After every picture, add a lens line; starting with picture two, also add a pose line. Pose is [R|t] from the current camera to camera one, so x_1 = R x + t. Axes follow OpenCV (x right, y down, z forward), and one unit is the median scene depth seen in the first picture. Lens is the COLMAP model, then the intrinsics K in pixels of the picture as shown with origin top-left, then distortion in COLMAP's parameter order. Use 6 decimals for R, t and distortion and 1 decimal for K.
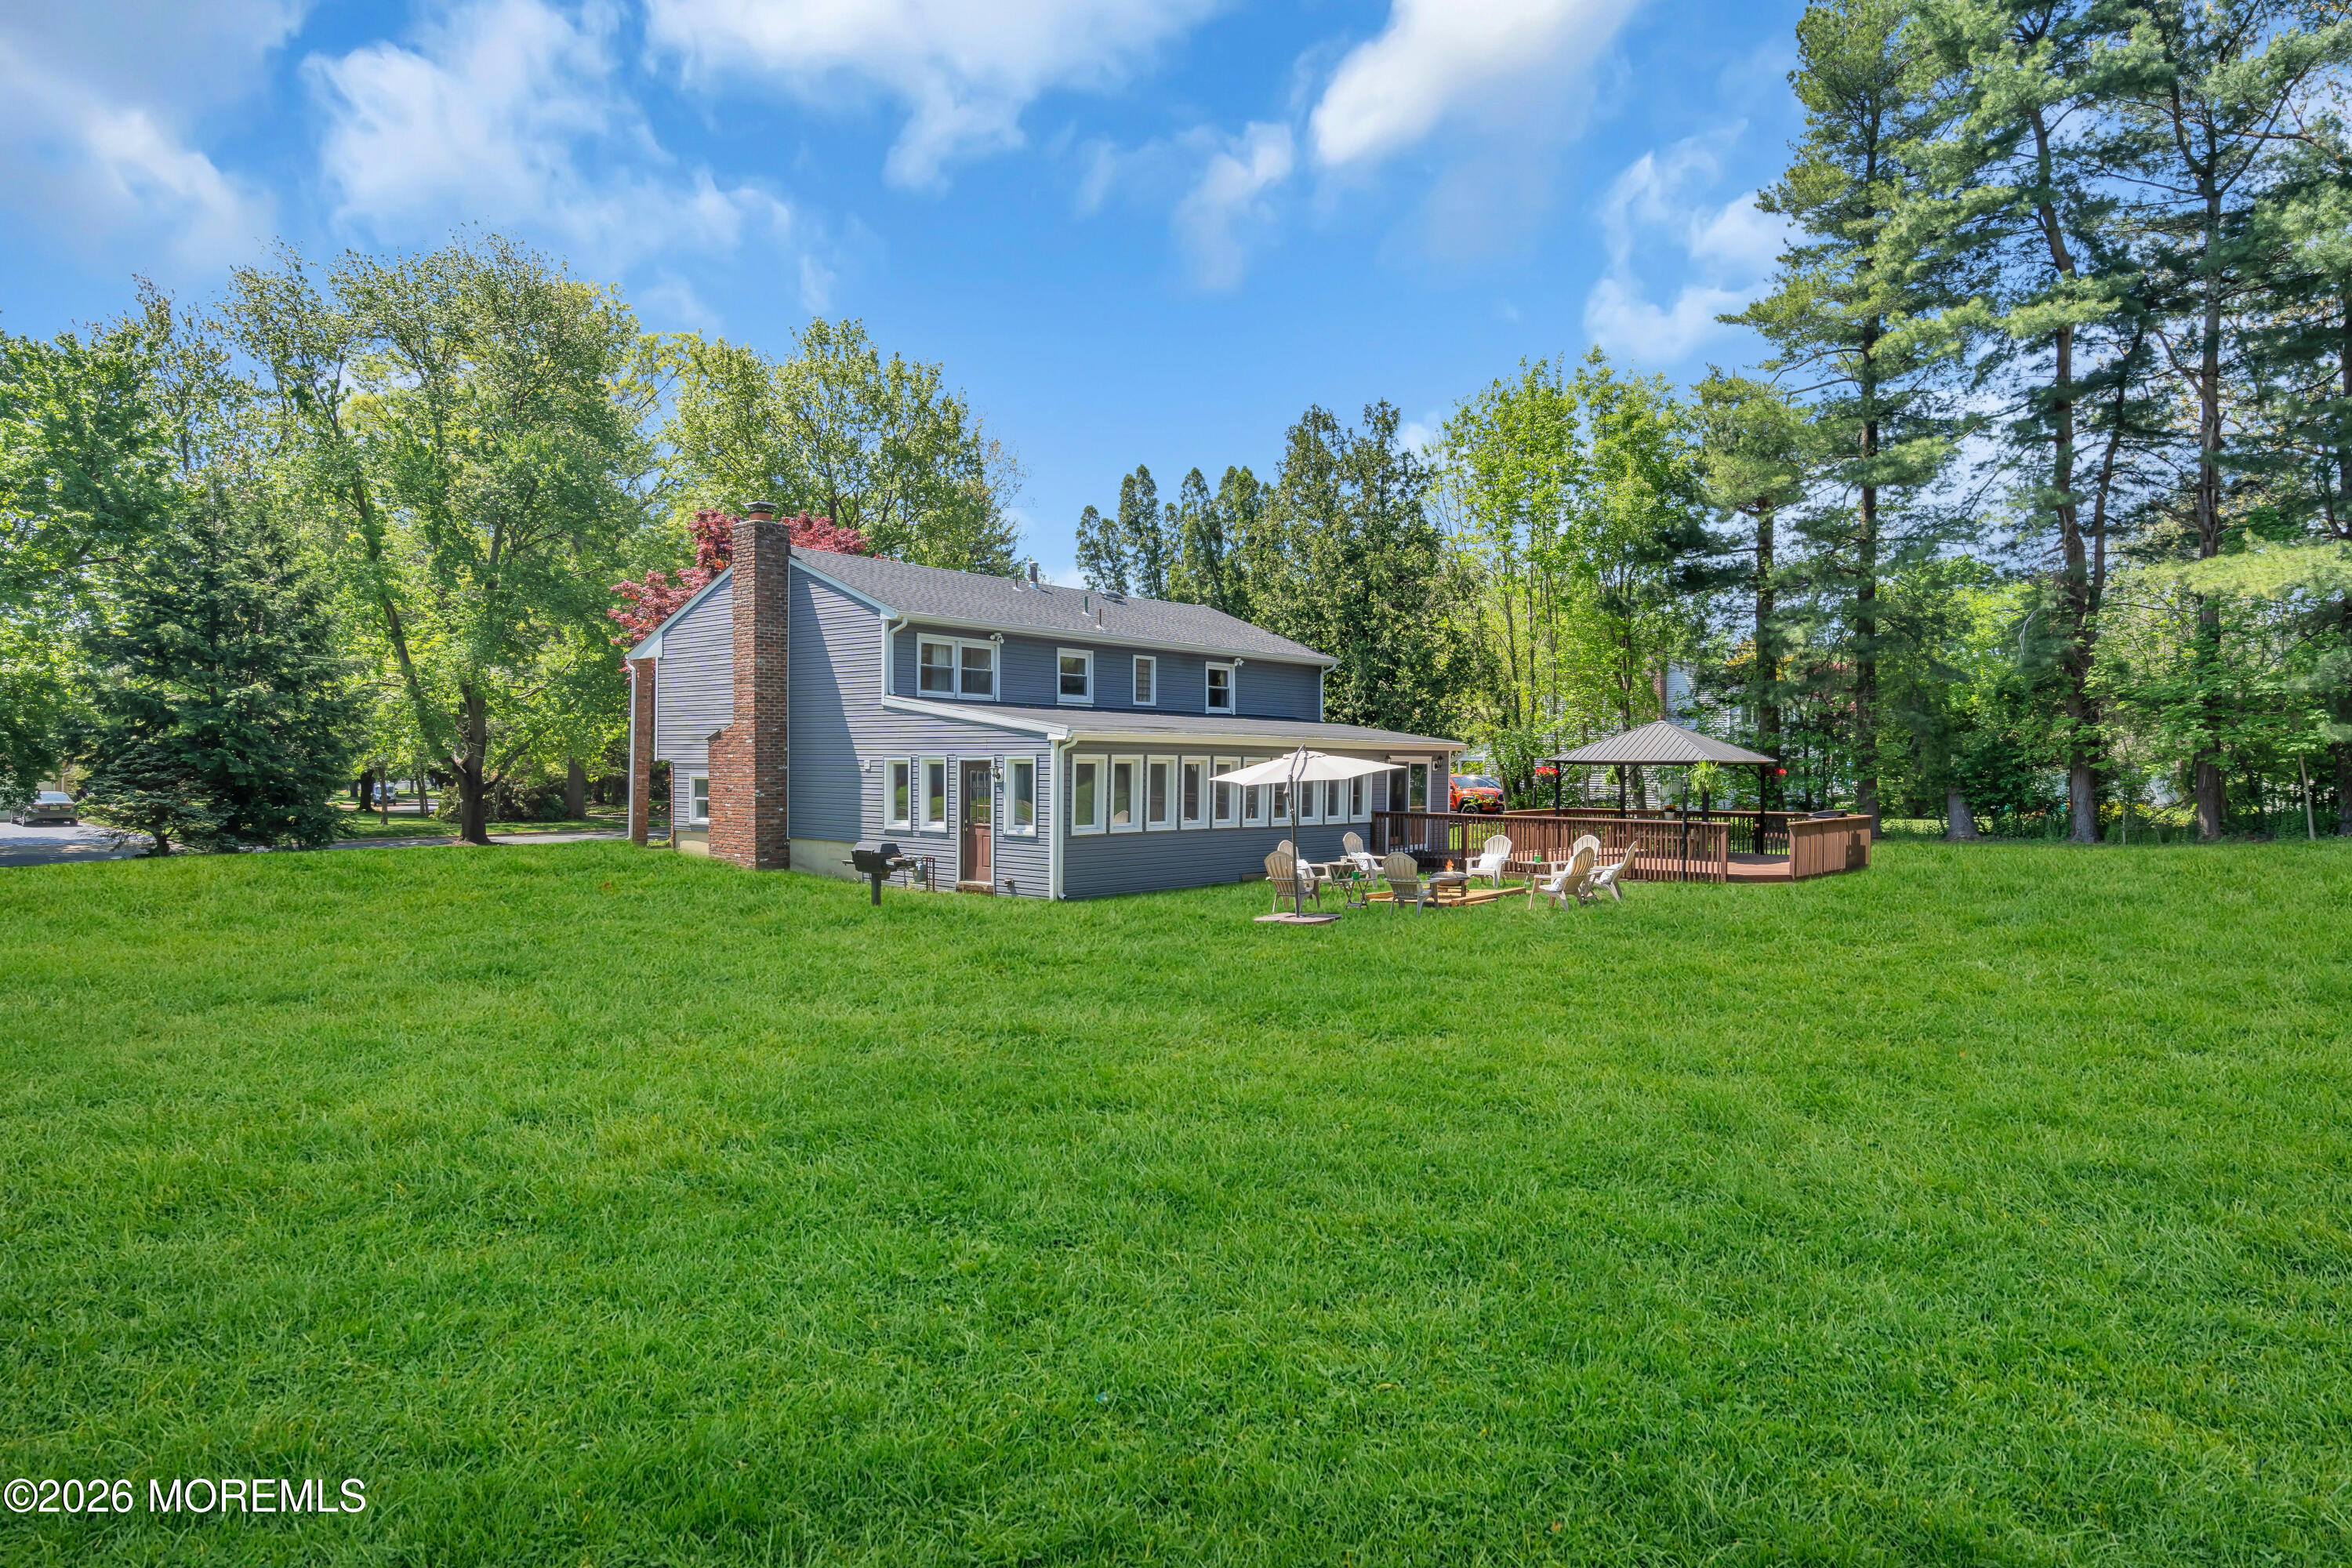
lens RADIAL K [[1314.3, 0, 1180.9], [0, 1314.3, 829.7], [0, 0, 1]] dist [0.006678, 0.001129]
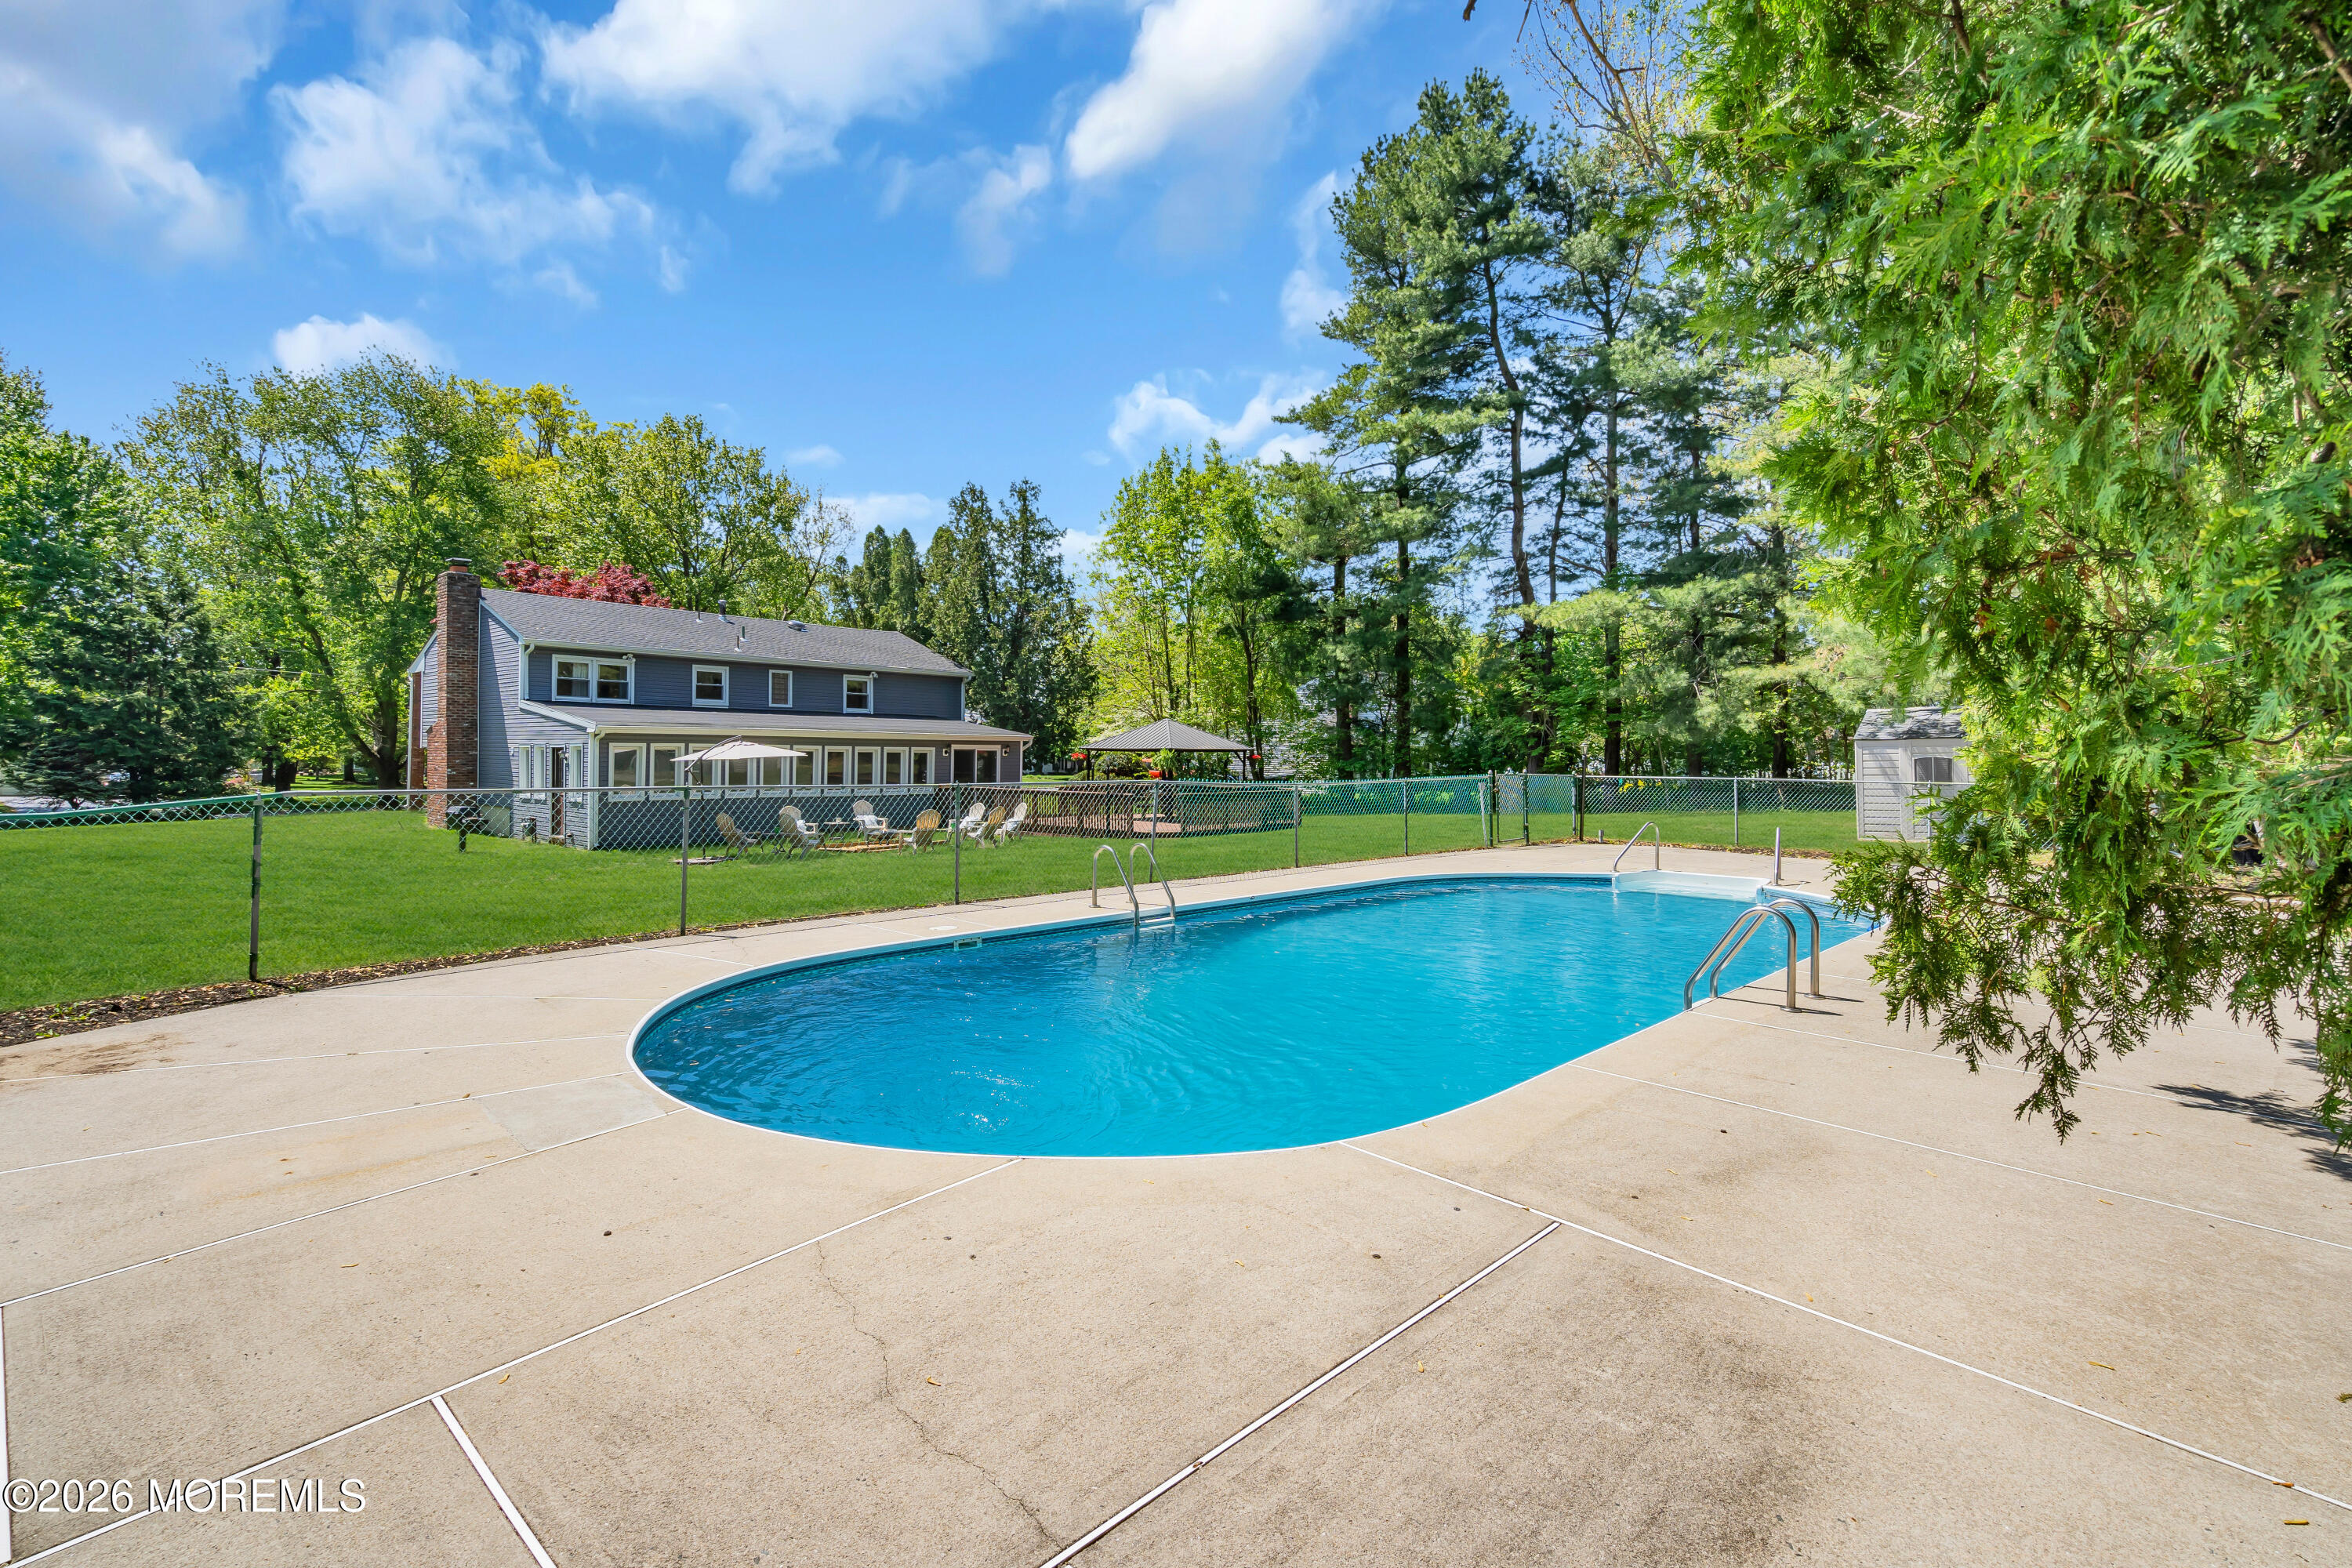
lens RADIAL K [[1081.9, 0, 1173.6], [0, 1081.9, 764.0], [0, 0, 1]] dist [-0.003789, 0.000586]
pose [[0.999997, 0.000812, 0.002259, 0.369552], [-0.000719, 0.999165, -0.040842, 0.008269], [-0.002290, 0.040840, 0.999163, -0.101060]]
